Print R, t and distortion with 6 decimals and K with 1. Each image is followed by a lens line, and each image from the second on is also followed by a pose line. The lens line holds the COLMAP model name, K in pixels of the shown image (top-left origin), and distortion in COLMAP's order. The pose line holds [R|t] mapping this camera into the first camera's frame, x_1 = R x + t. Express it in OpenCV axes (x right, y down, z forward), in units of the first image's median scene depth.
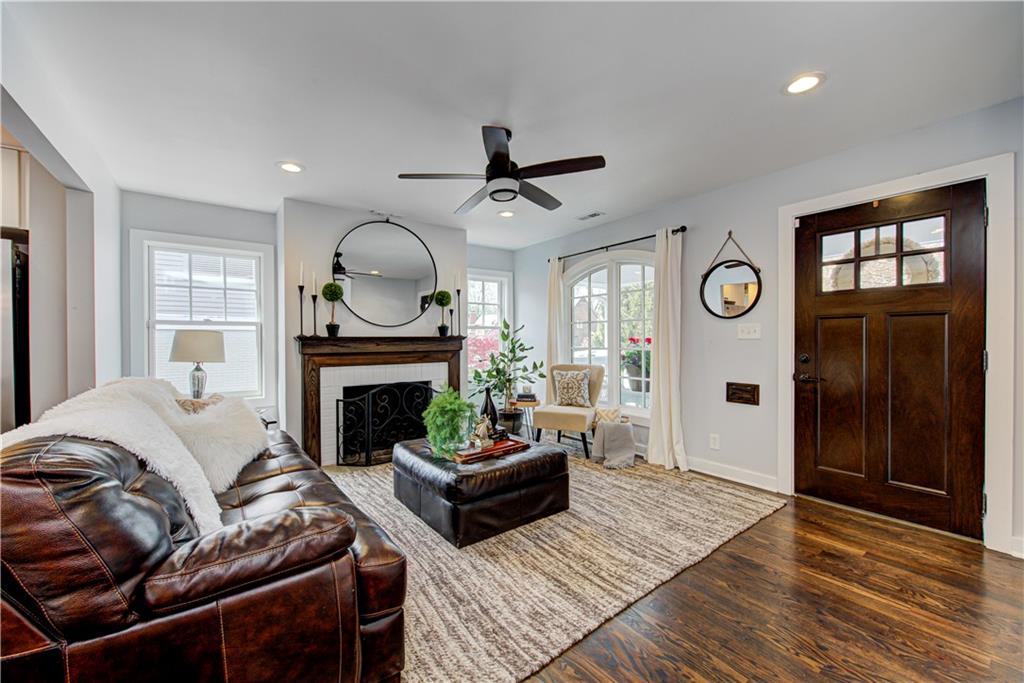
lens RADIAL K [[405.4, 0, 505.2], [0, 405.4, 339.6], [0, 0, 1]] dist [-0.006027, 0.000138]
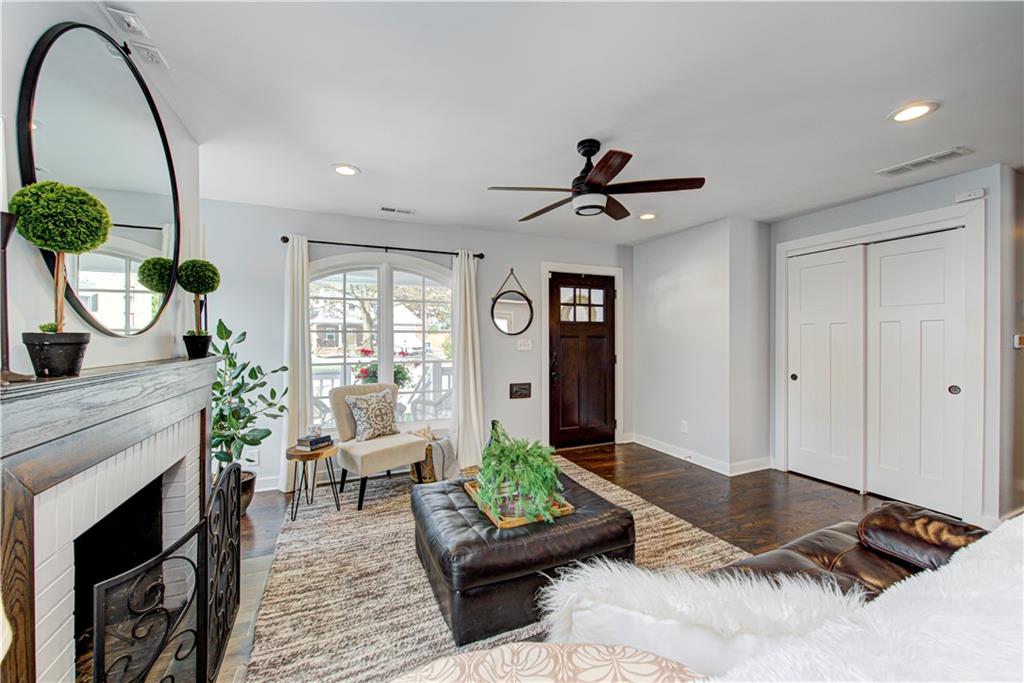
lens RADIAL K [[405.4, 0, 508.3], [0, 405.4, 342.8], [0, 0, 1]] dist [-0.006027, 0.000138]
pose [[0.205699, -0.007613, 0.978586, -0.850636], [0.002850, 0.999970, 0.007181, -0.042720], [-0.978611, 0.001312, 0.205715, 0.862457]]
